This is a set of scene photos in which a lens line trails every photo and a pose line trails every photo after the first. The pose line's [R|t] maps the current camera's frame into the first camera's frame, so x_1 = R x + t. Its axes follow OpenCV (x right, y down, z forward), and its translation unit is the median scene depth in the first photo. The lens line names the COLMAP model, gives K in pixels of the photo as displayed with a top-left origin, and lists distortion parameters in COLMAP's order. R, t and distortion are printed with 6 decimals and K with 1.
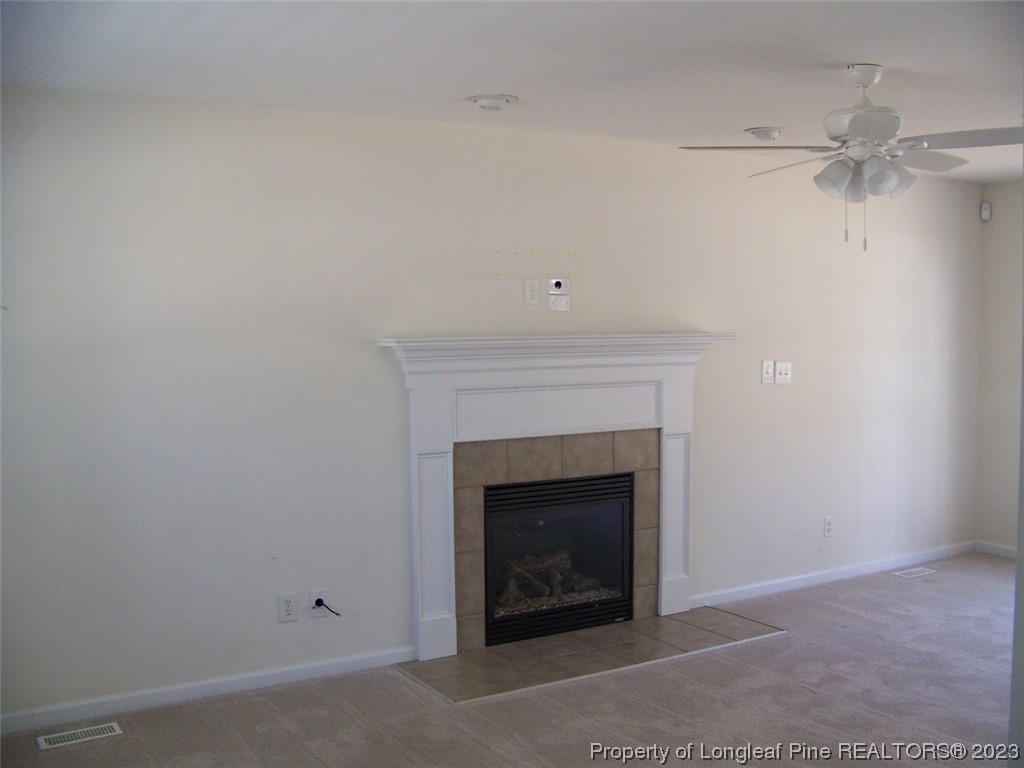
lens RADIAL K [[1087.1, 0, 534.4], [0, 1087.1, 384.6], [0, 0, 1]] dist [-0.258160, 0.357366]
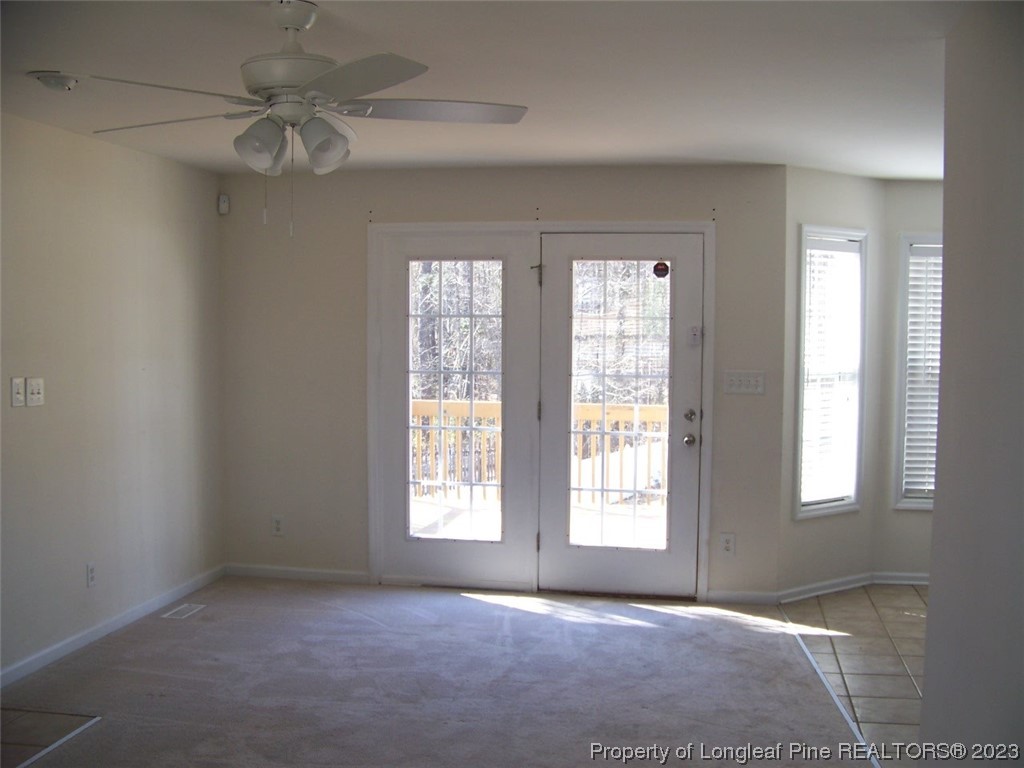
lens RADIAL K [[1088.7, 0, 542.5], [0, 1088.7, 411.9], [0, 0, 1]] dist [-0.244174, 0.321685]
pose [[0.659817, -0.055465, 0.749376, -0.109946], [0.037526, 0.998460, 0.040860, -0.014901], [-0.750488, 0.001161, 0.660883, 0.219852]]
